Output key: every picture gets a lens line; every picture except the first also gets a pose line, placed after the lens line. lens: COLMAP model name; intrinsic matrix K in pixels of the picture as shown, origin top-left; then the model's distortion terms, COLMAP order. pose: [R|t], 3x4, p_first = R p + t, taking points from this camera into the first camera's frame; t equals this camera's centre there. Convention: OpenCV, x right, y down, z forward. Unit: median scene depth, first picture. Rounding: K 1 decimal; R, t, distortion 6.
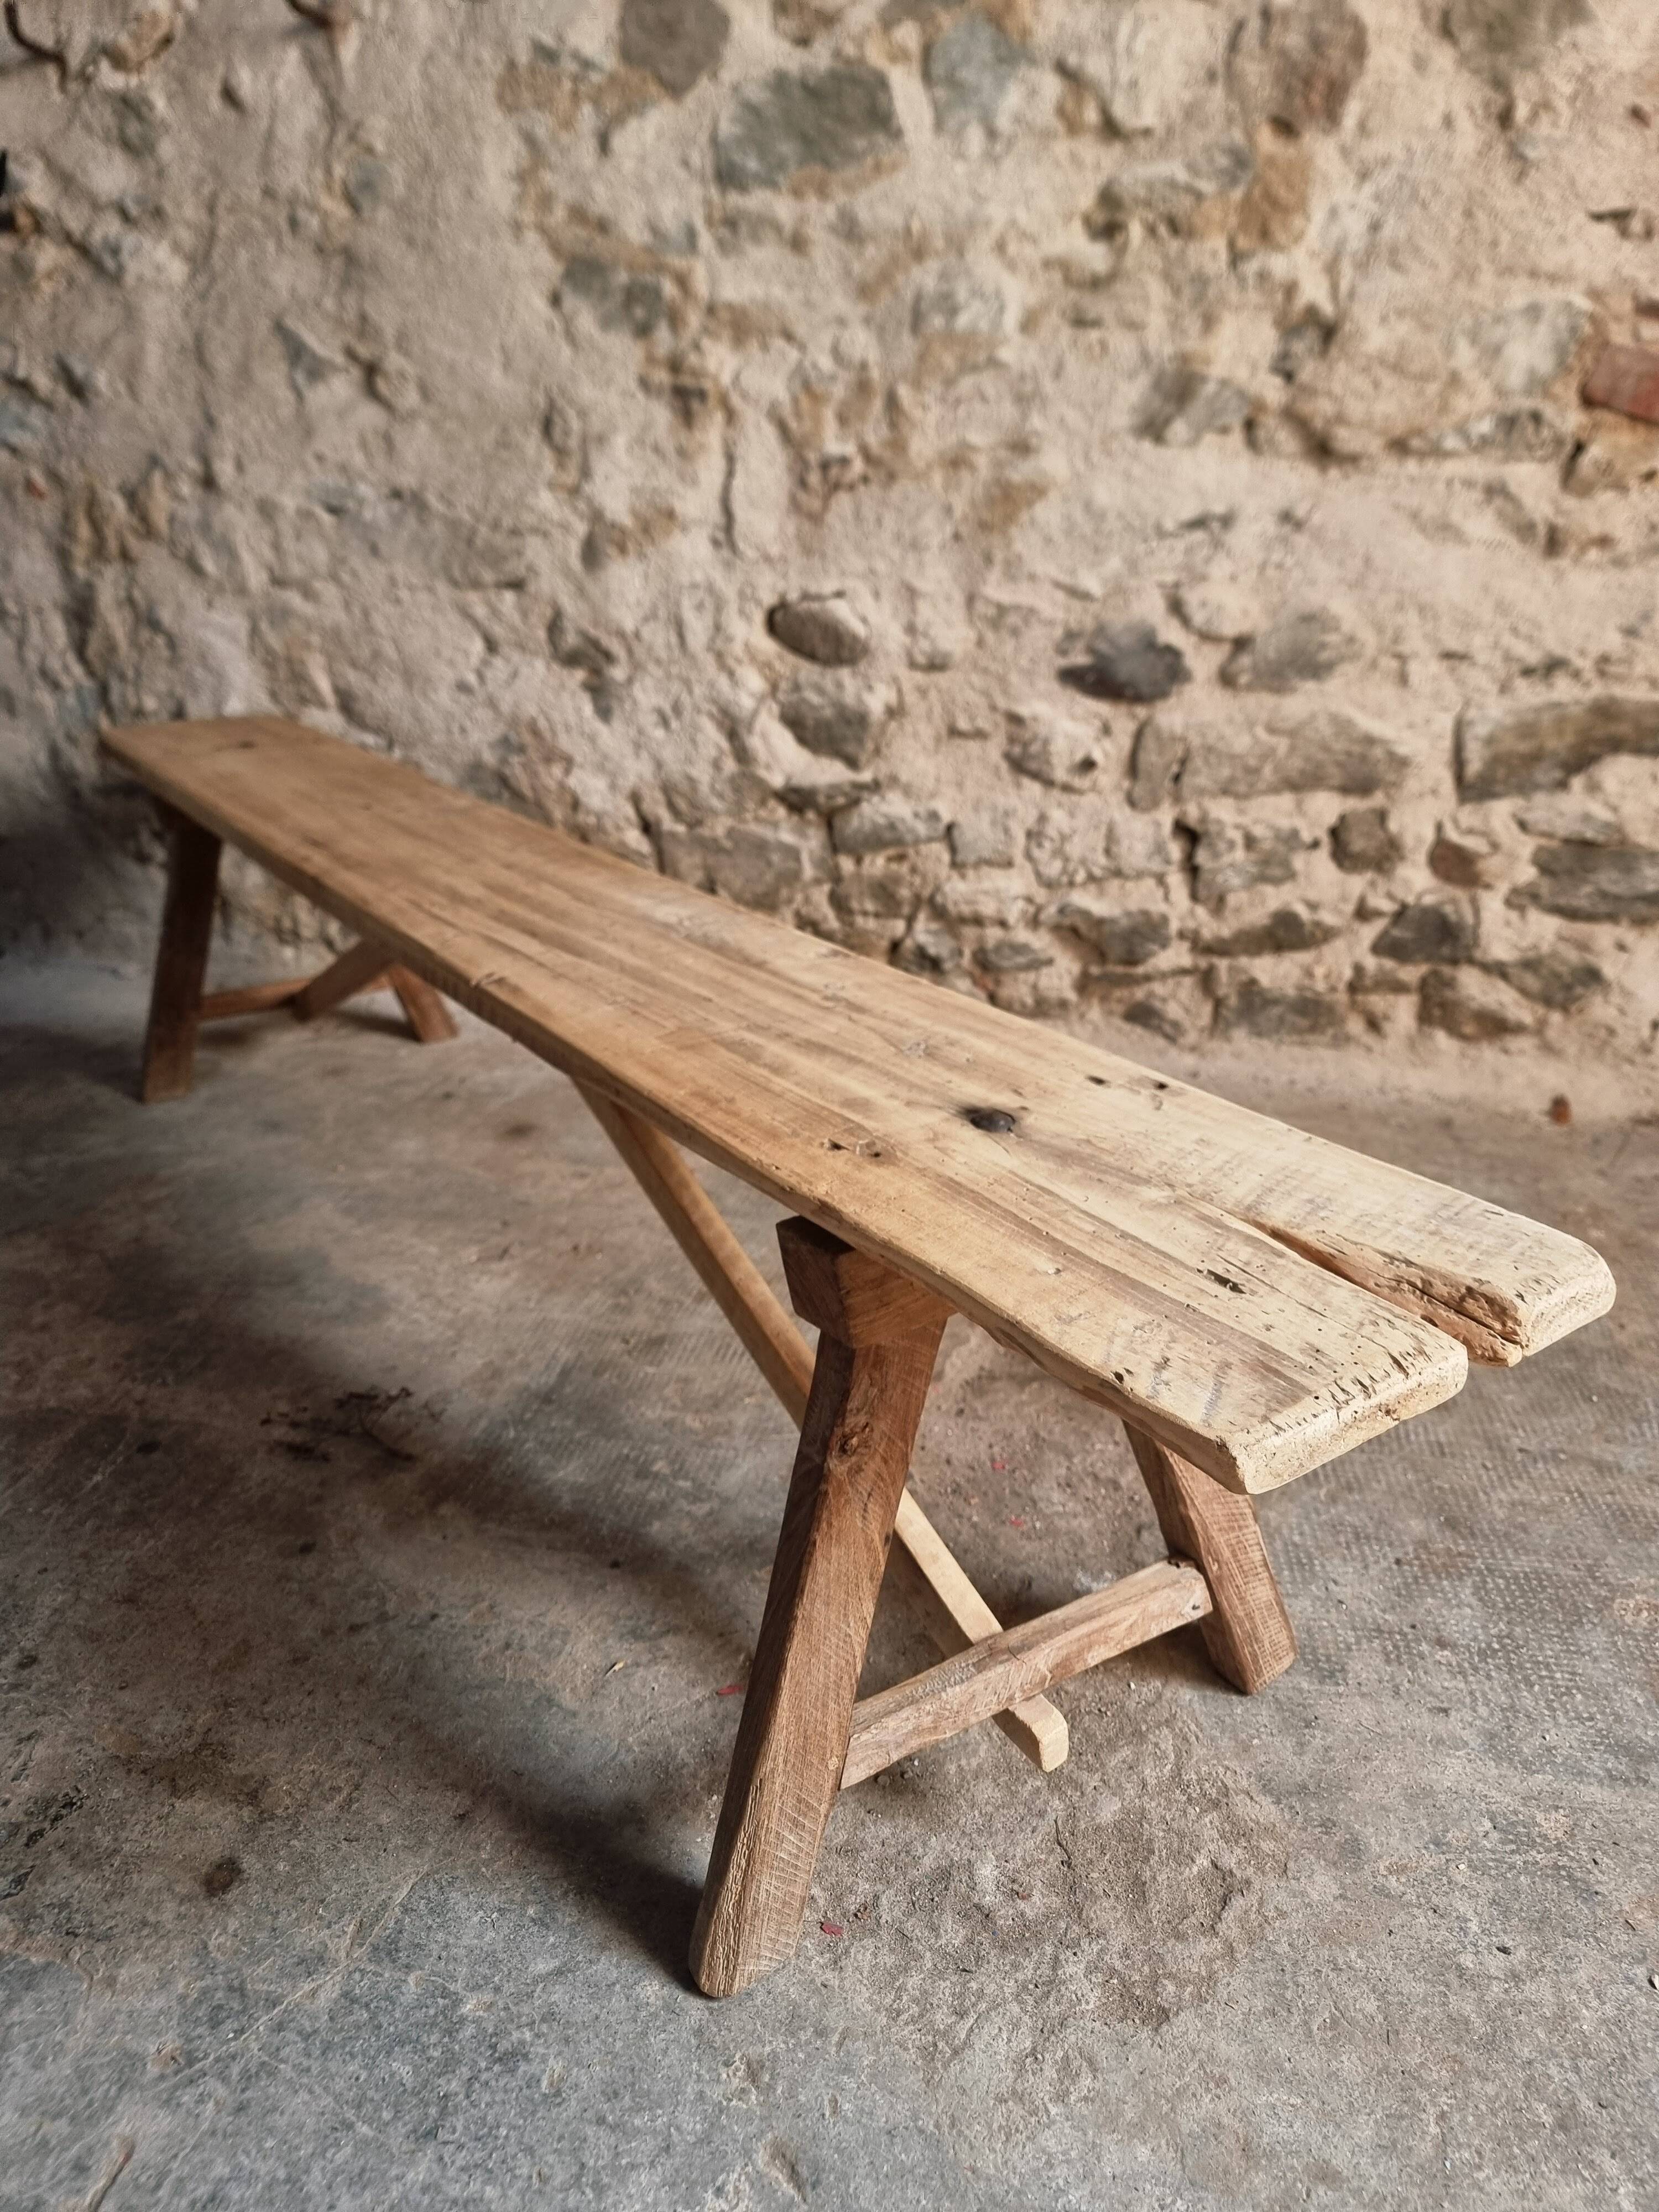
lens RADIAL K [[1554.1, 0, 809.4], [0, 1554.1, 1112.4], [0, 0, 1]] dist [0.056088, -0.060556]
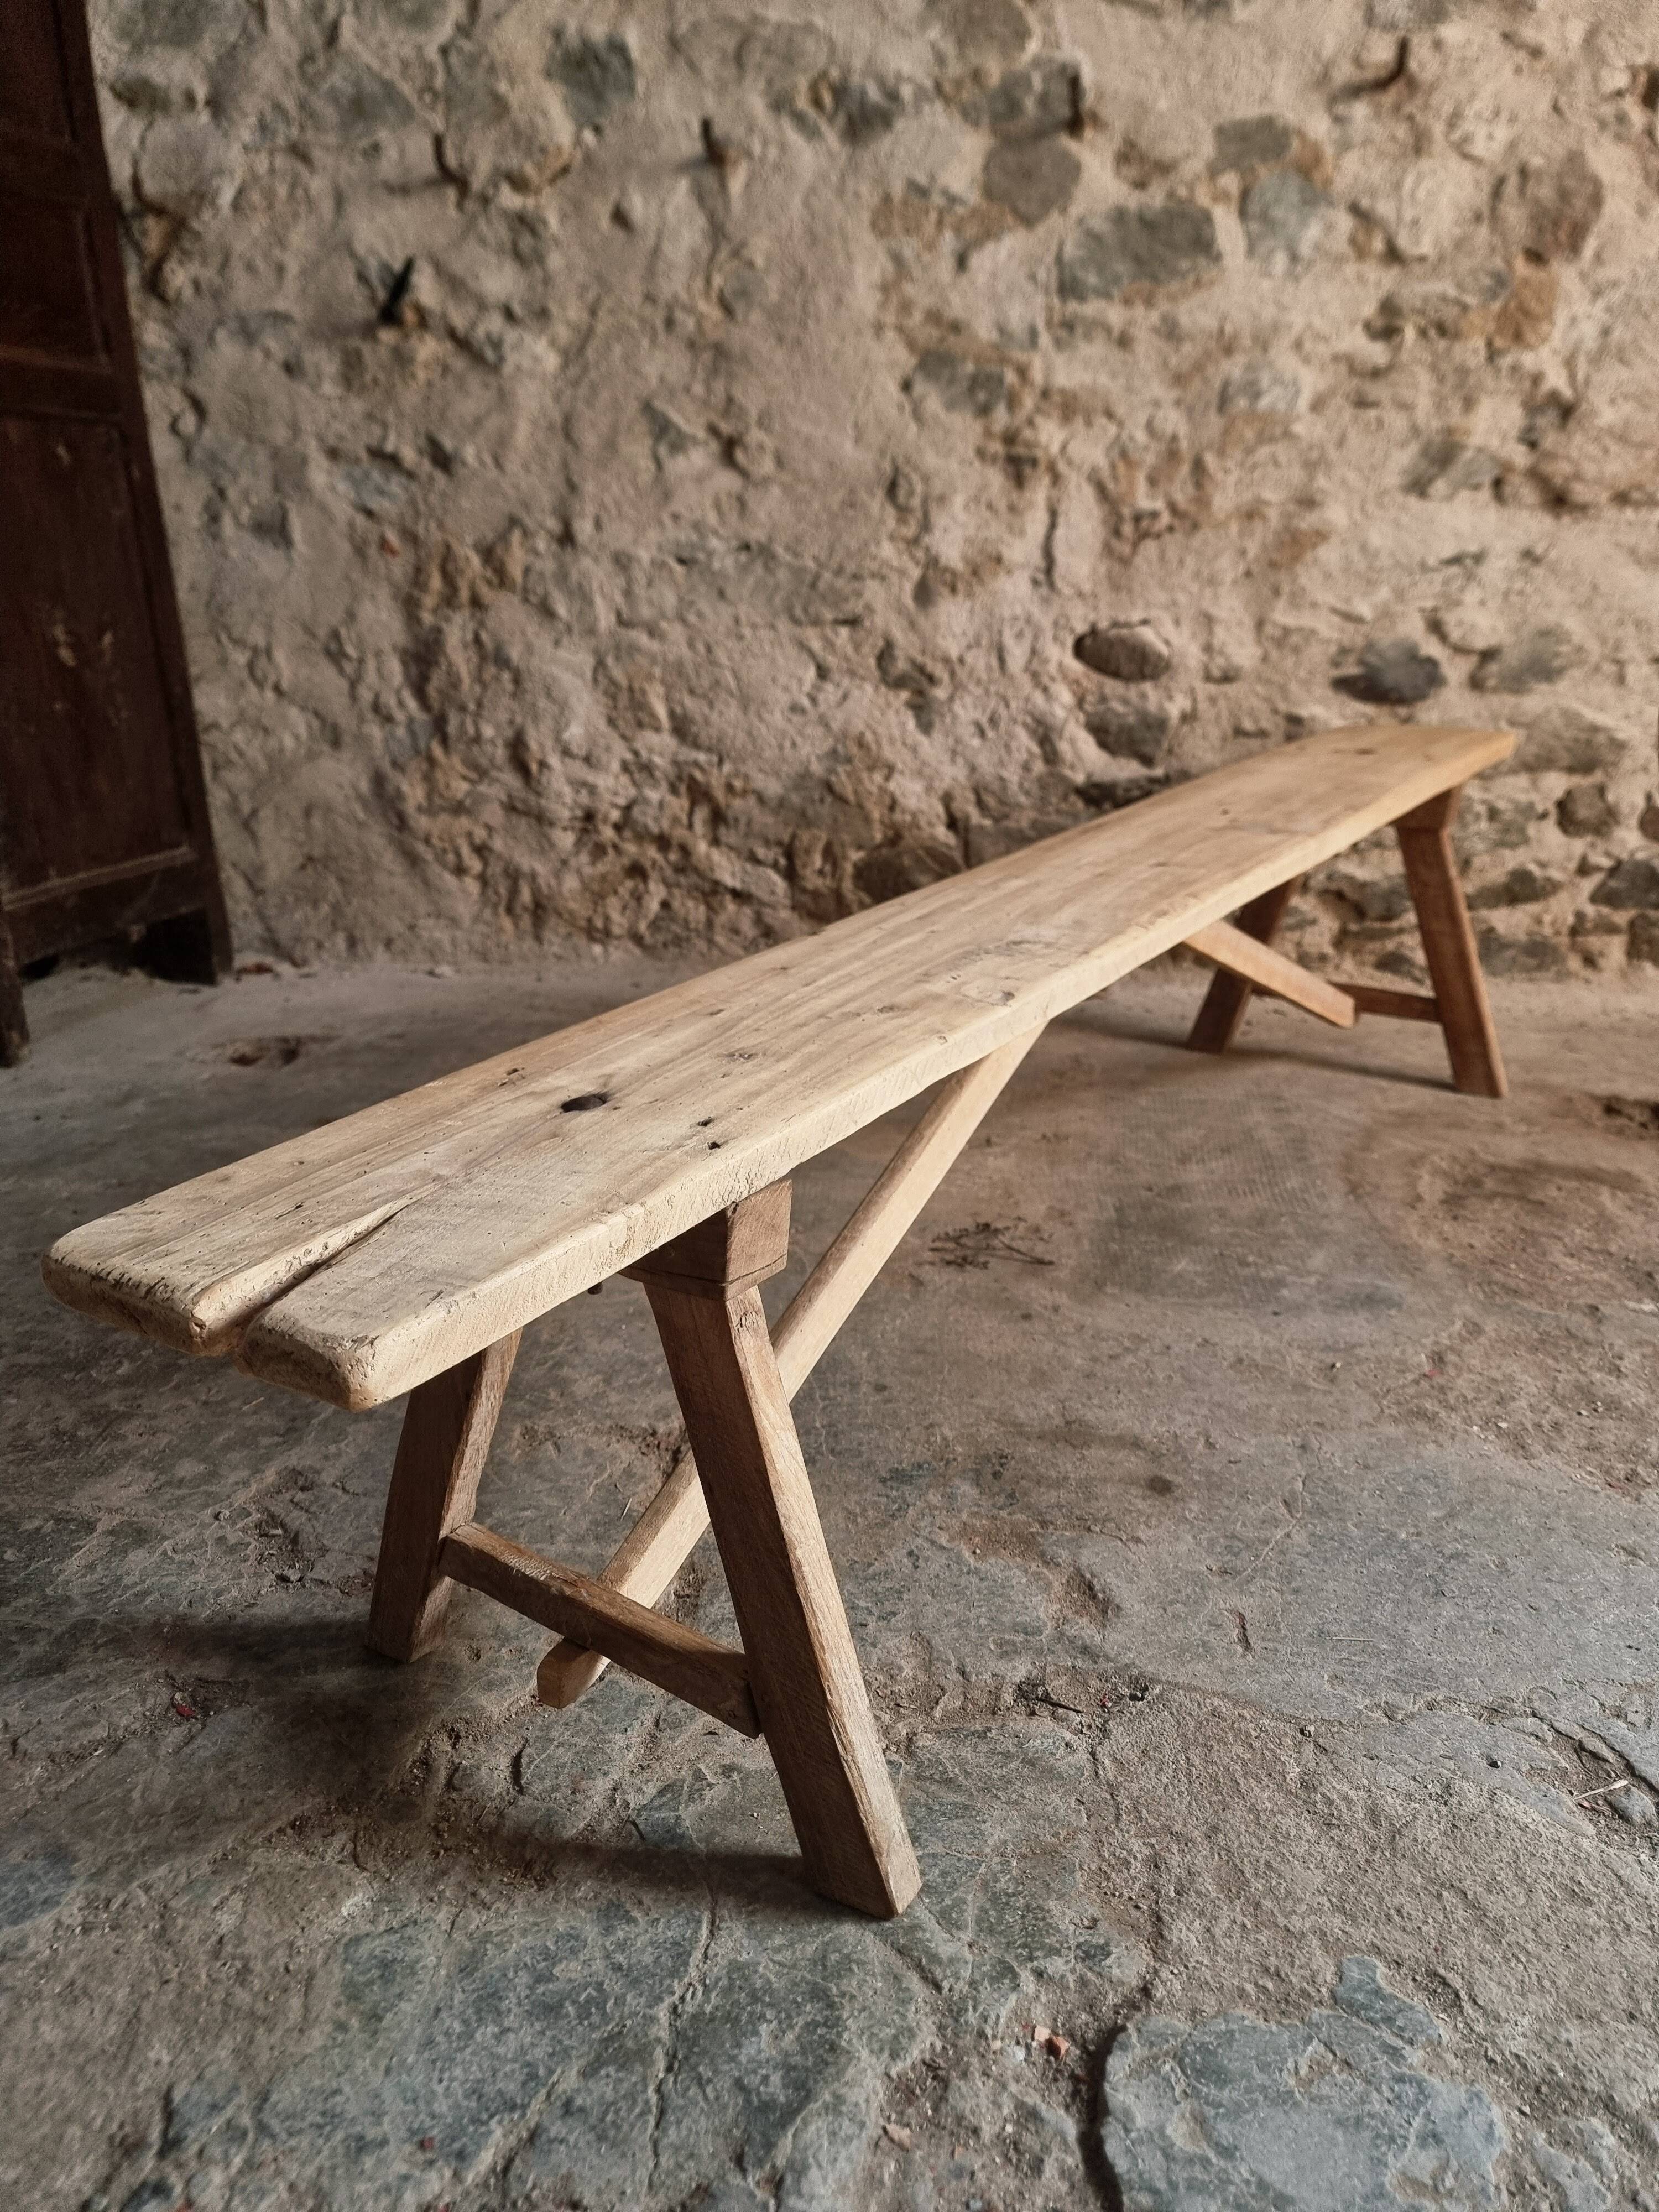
lens RADIAL K [[1552.9, 0, 796.9], [0, 1552.9, 1108.1], [0, 0, 1]] dist [0.056219, -0.056600]
pose [[0.995395, -0.033758, 0.089714, -0.376021], [0.038670, 0.997814, -0.053588, 0.101478], [-0.087709, 0.056810, 0.994525, -0.166297]]
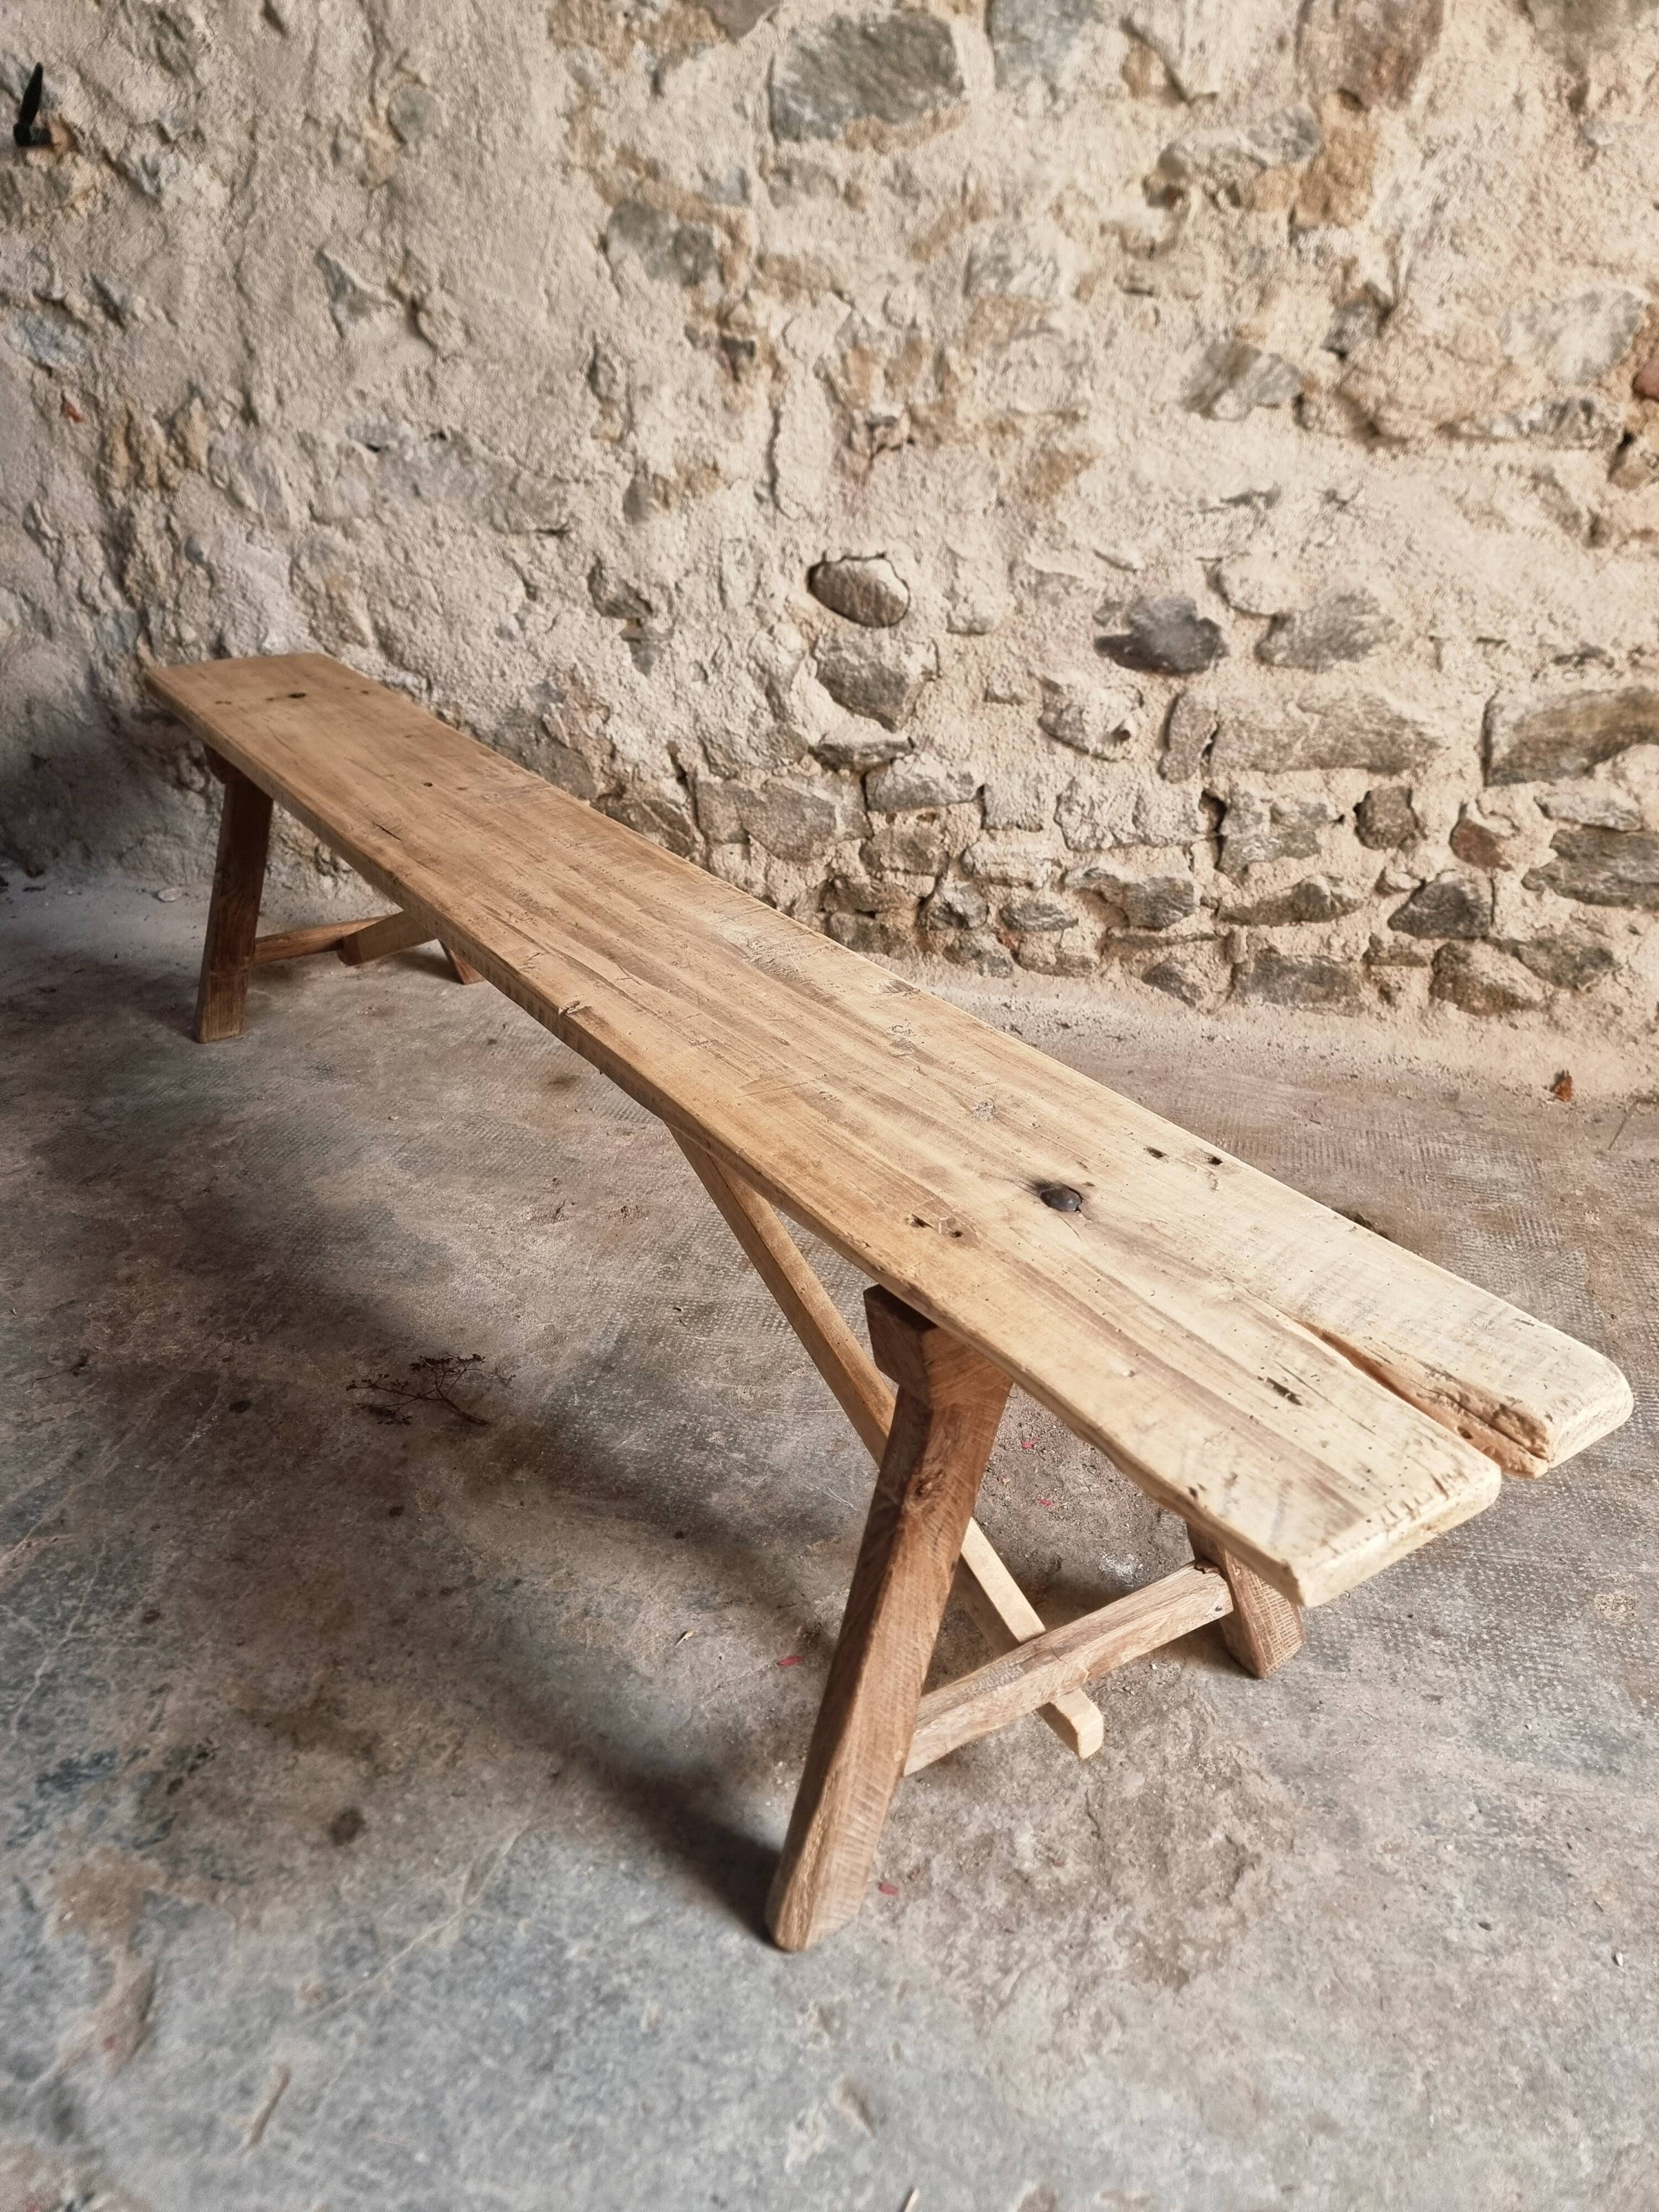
lens RADIAL K [[1535.2, 0, 792.4], [0, 1535.2, 1117.5], [0, 0, 1]] dist [0.068448, -0.066125]
pose [[0.999774, 0.021209, -0.001103, -0.029649], [-0.021022, 0.995667, 0.090587, -0.060192], [0.003019, -0.090544, 0.995888, -0.029875]]
